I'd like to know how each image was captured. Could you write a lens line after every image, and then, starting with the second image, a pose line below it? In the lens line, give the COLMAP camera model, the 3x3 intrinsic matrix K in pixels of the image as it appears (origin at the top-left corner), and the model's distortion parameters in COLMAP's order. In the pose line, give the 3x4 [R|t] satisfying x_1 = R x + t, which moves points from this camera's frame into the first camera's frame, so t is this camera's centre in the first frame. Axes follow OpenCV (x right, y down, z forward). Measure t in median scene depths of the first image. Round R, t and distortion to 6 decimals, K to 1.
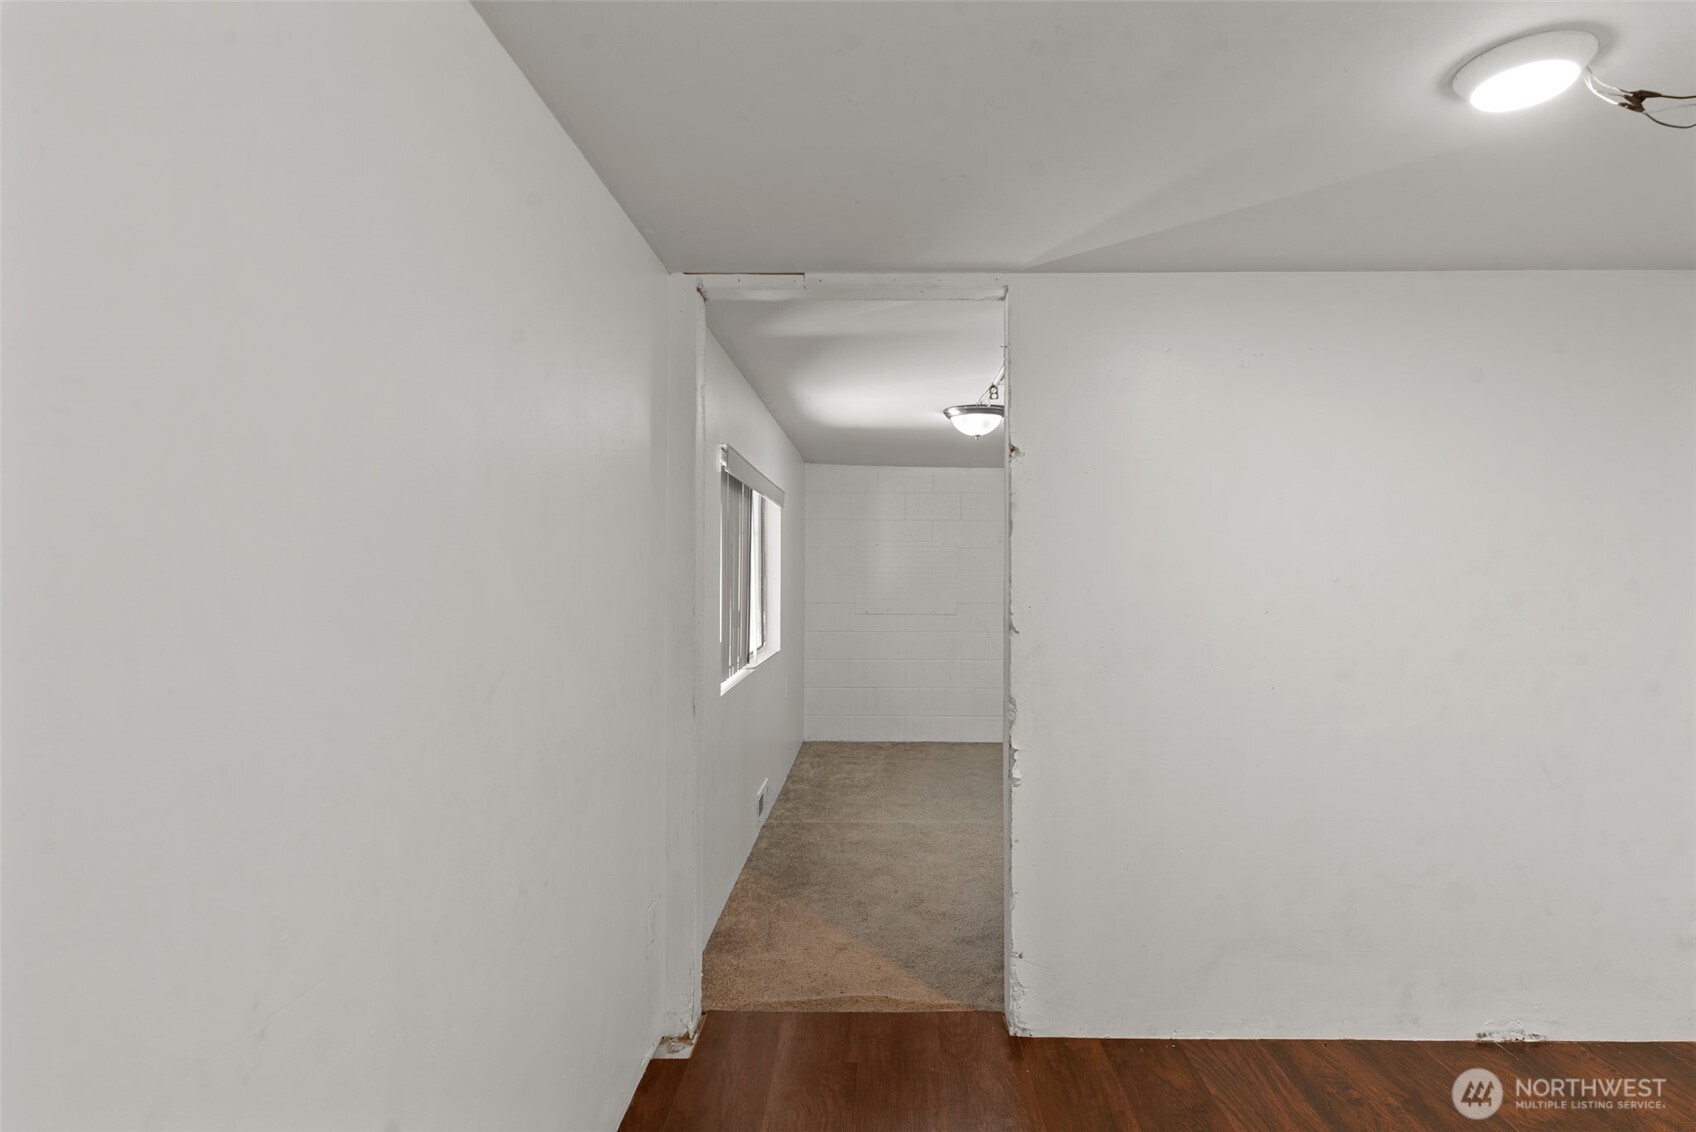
lens RADIAL K [[888.4, 0, 848.8], [0, 888.4, 564.8], [0, 0, 1]] dist [0.002699, -0.000303]
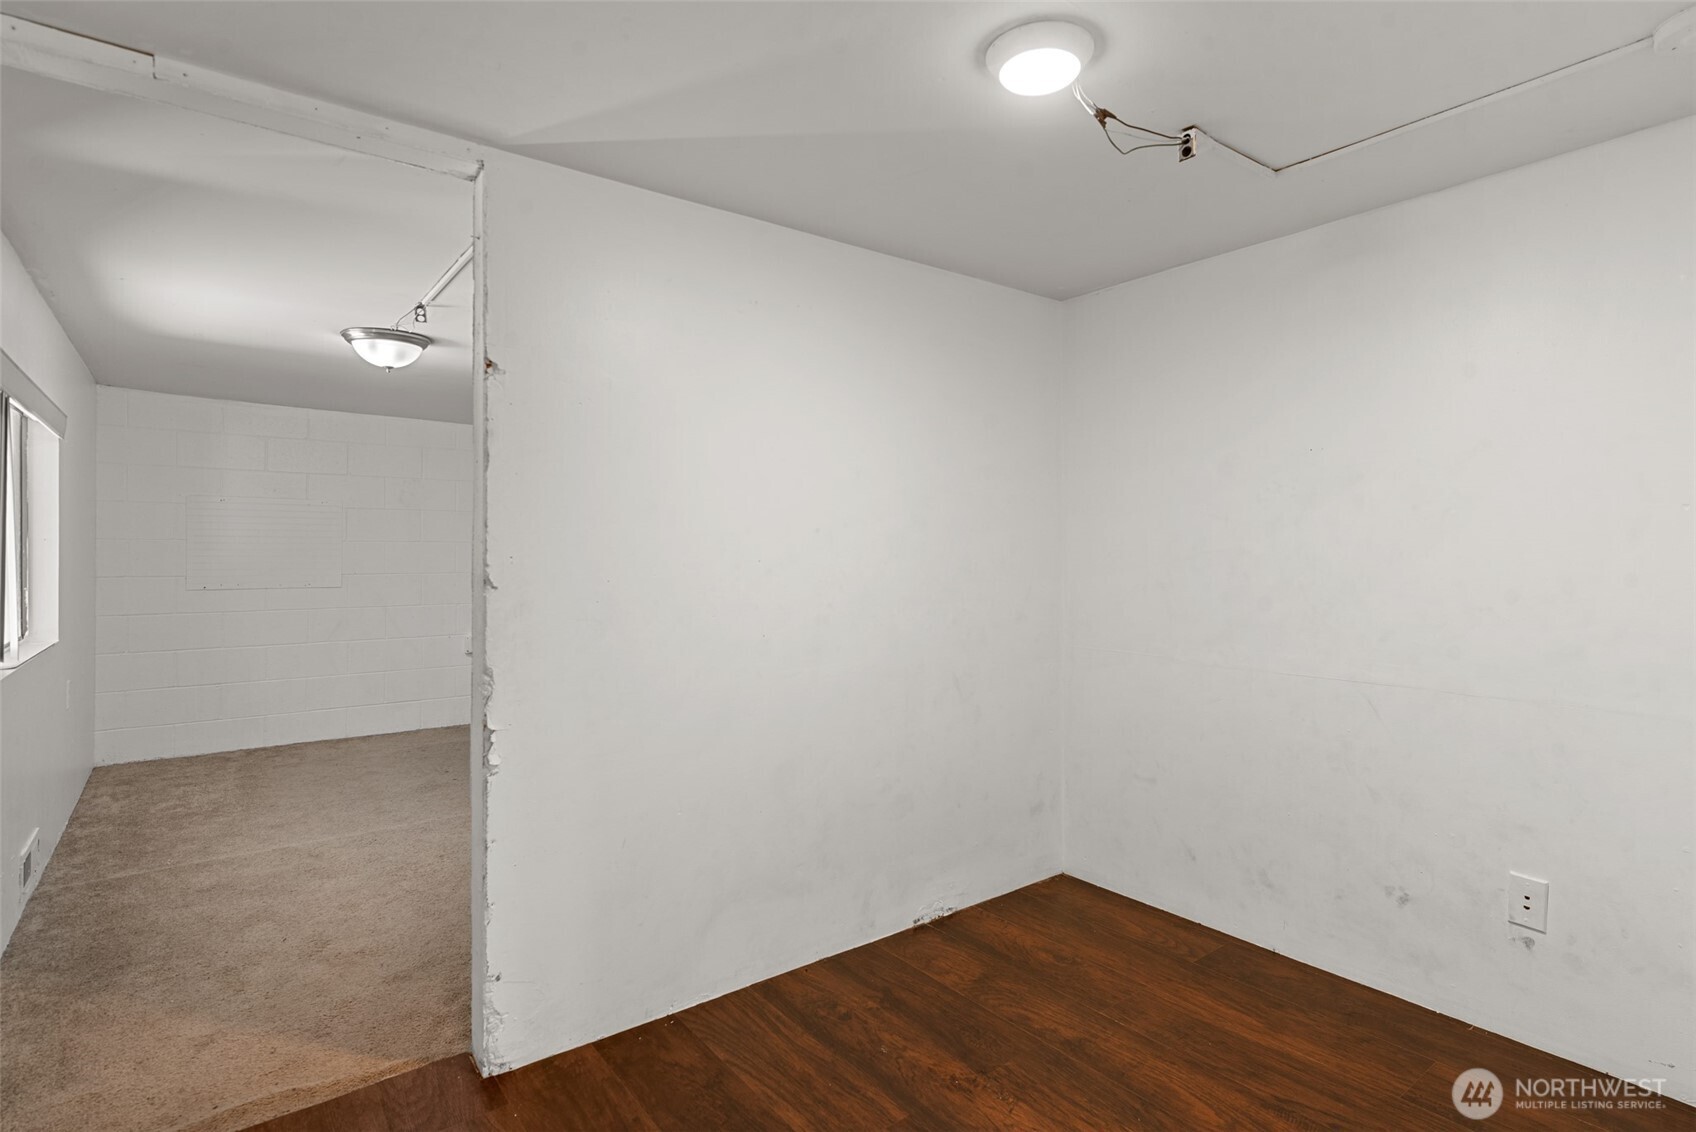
lens RADIAL K [[844.4, 0, 847.6], [0, 844.4, 559.0], [0, 0, 1]] dist [0.001075, 0.000309]
pose [[0.765009, 0.000340, 0.644019, -0.063395], [-0.009917, 0.999888, 0.011252, 0.036802], [-0.643943, -0.014995, 0.764926, 0.190190]]
